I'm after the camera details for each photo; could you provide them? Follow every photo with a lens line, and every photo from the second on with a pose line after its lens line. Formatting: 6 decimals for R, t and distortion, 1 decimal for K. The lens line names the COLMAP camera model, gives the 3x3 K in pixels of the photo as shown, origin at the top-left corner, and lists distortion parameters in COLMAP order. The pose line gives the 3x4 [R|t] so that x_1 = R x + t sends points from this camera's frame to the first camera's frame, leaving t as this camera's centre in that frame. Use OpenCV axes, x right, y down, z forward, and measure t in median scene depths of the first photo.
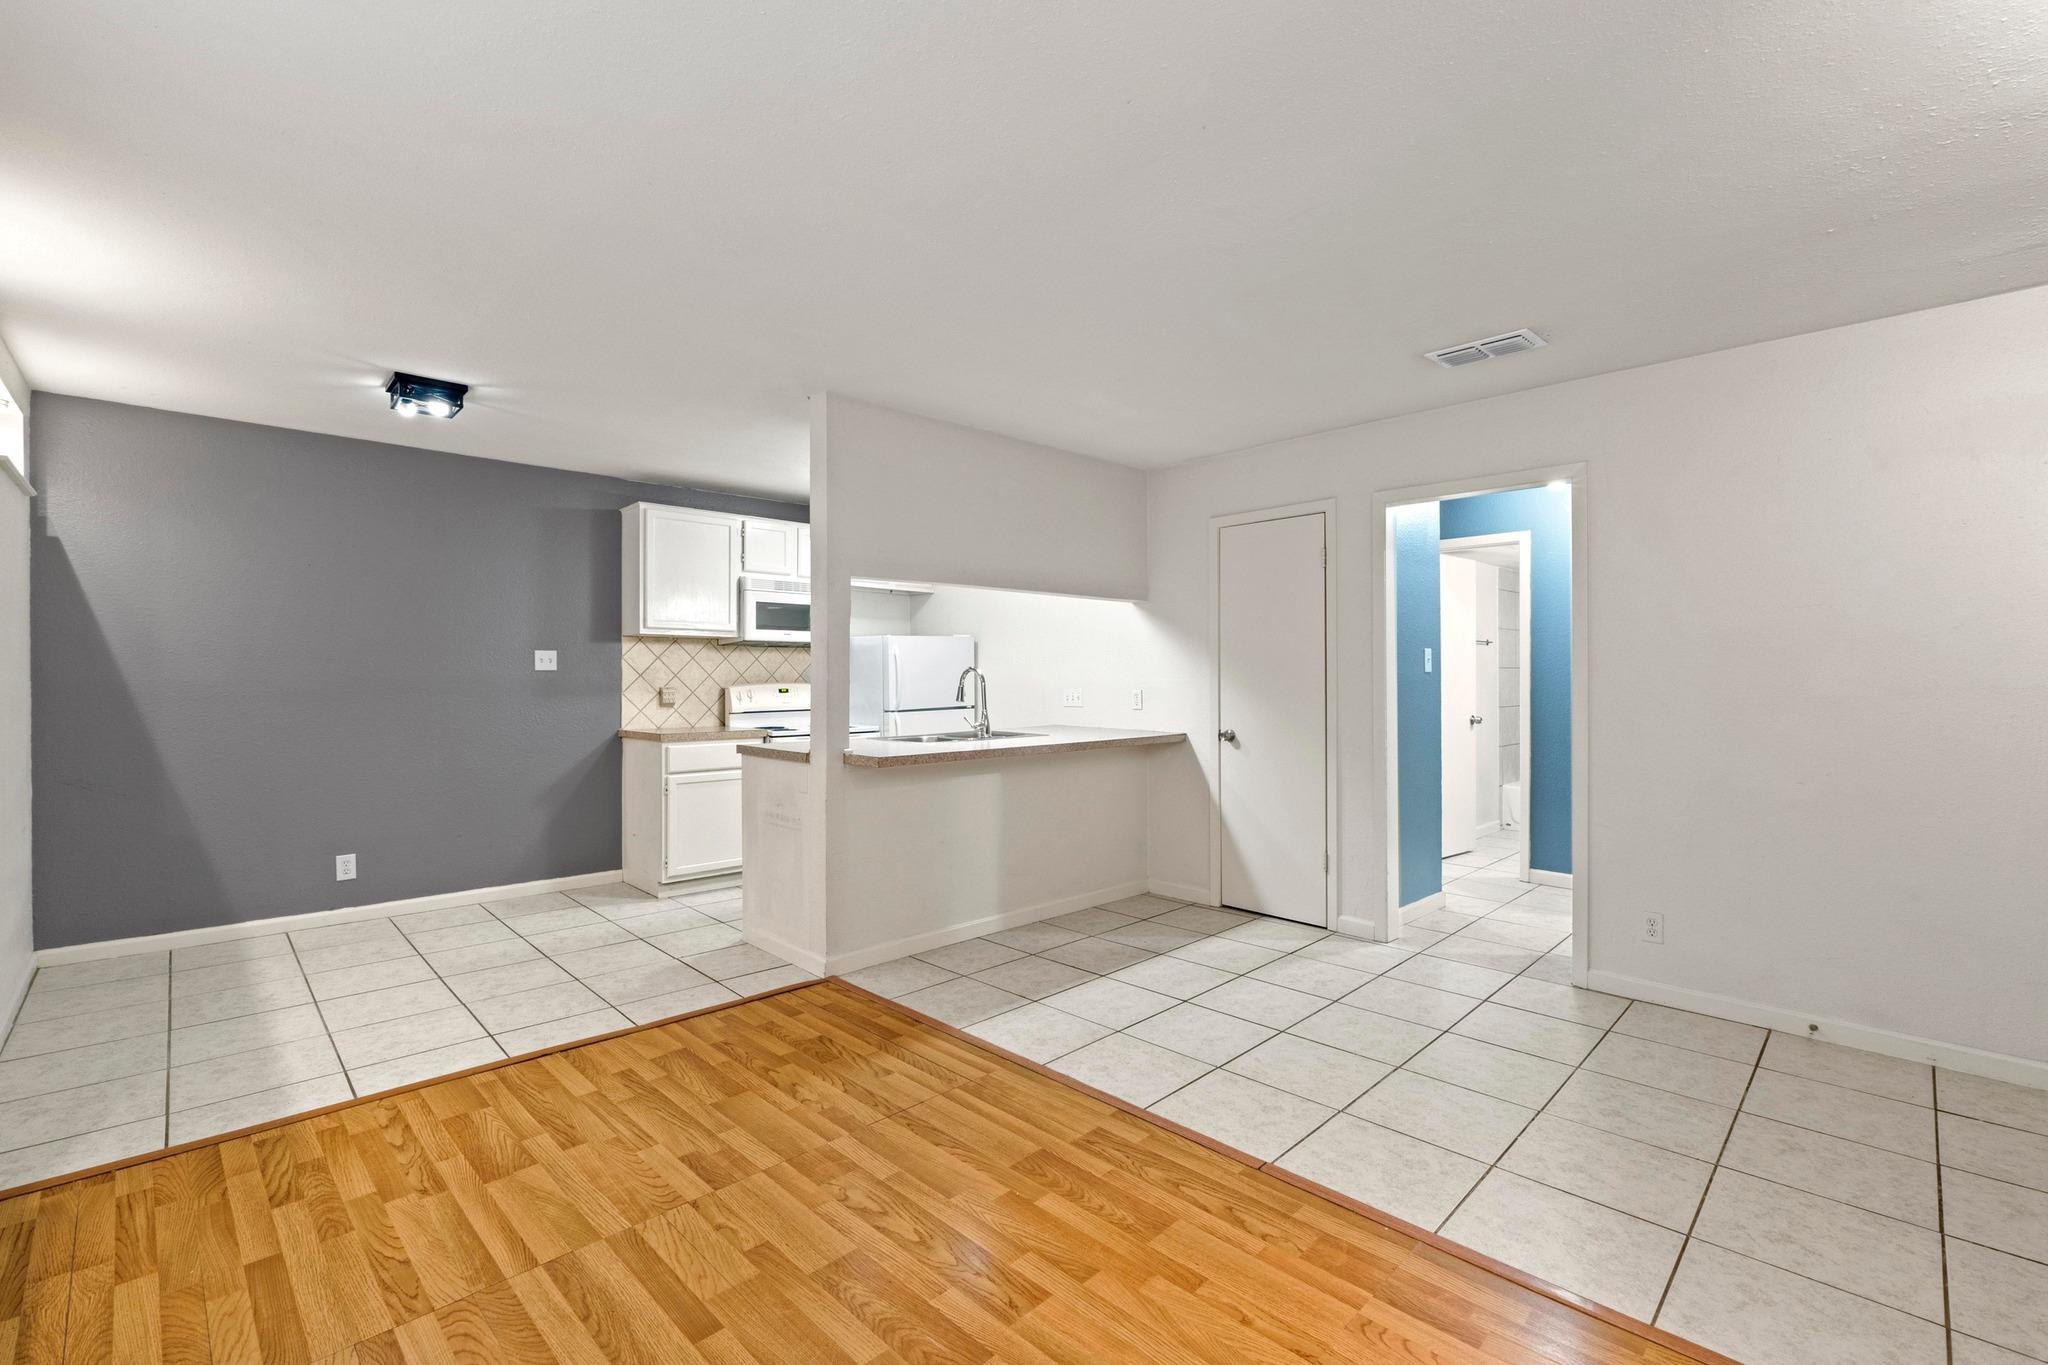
lens RADIAL K [[896.0, 0, 1007.7], [0, 896.0, 673.1], [0, 0, 1]] dist [-0.004956, -0.000451]
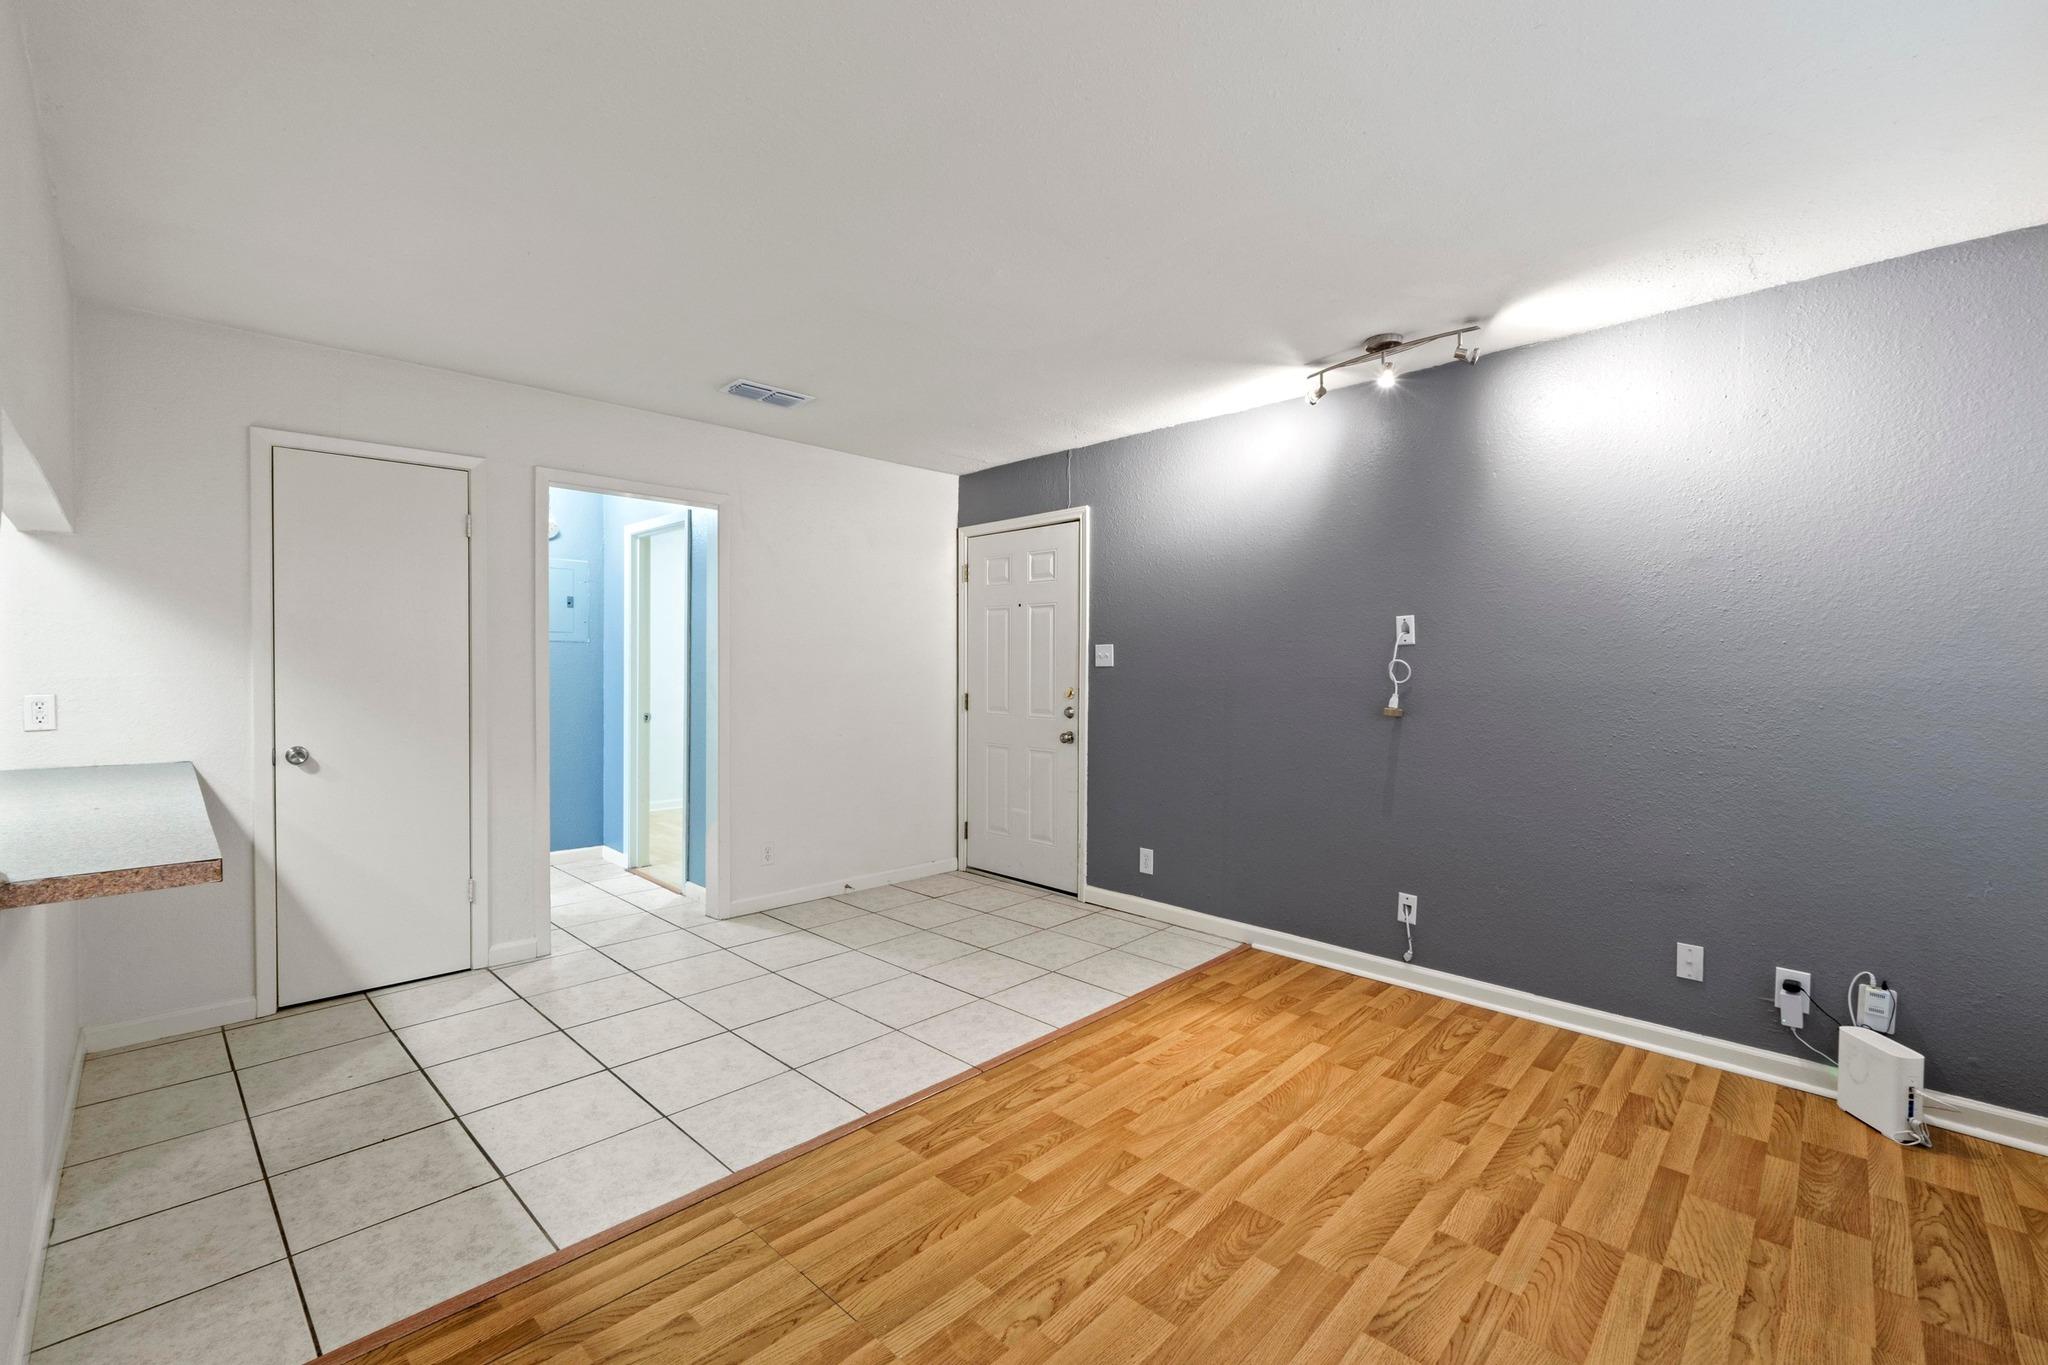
lens RADIAL K [[871.8, 0, 1024.0], [0, 871.8, 682.5], [0, 0, 1]] dist [-0.008946, 0.000141]
pose [[-0.031410, -0.018636, 0.999333, -0.562907], [-0.005321, 0.999815, 0.018477, -0.001620], [-0.999492, -0.004737, -0.031503, 0.611260]]
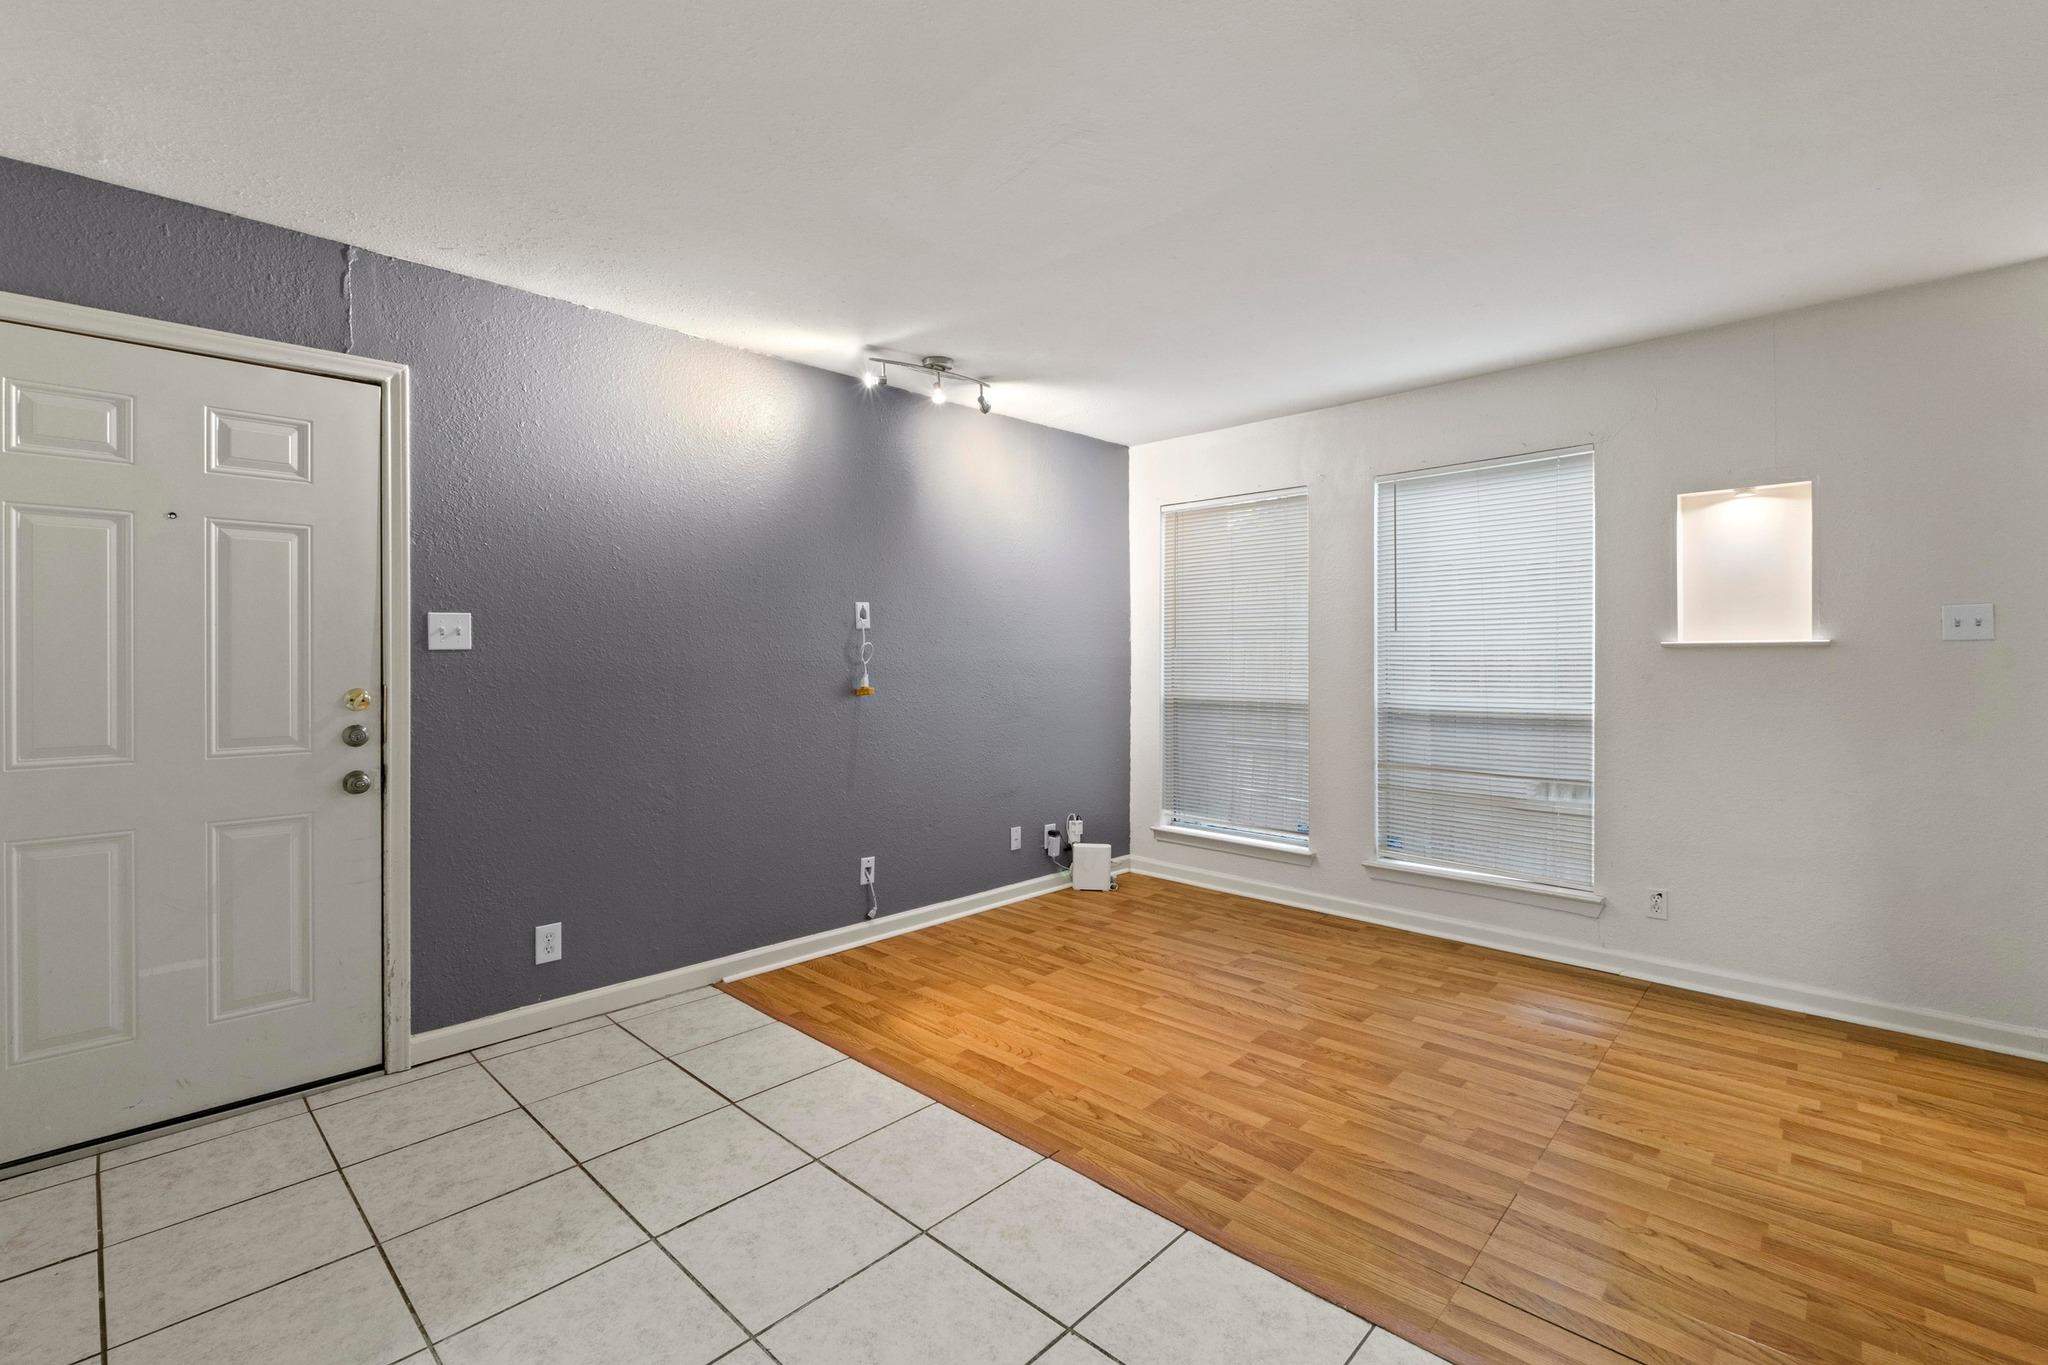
lens RADIAL K [[900.8, 0, 1017.3], [0, 900.8, 654.8], [0, 0, 1]] dist [-0.004689, -0.000345]
pose [[-0.999224, 0.004160, -0.039175, 0.227716], [0.004177, 0.999991, -0.000359, 0.004996], [0.039173, -0.000522, -0.999232, 1.236821]]
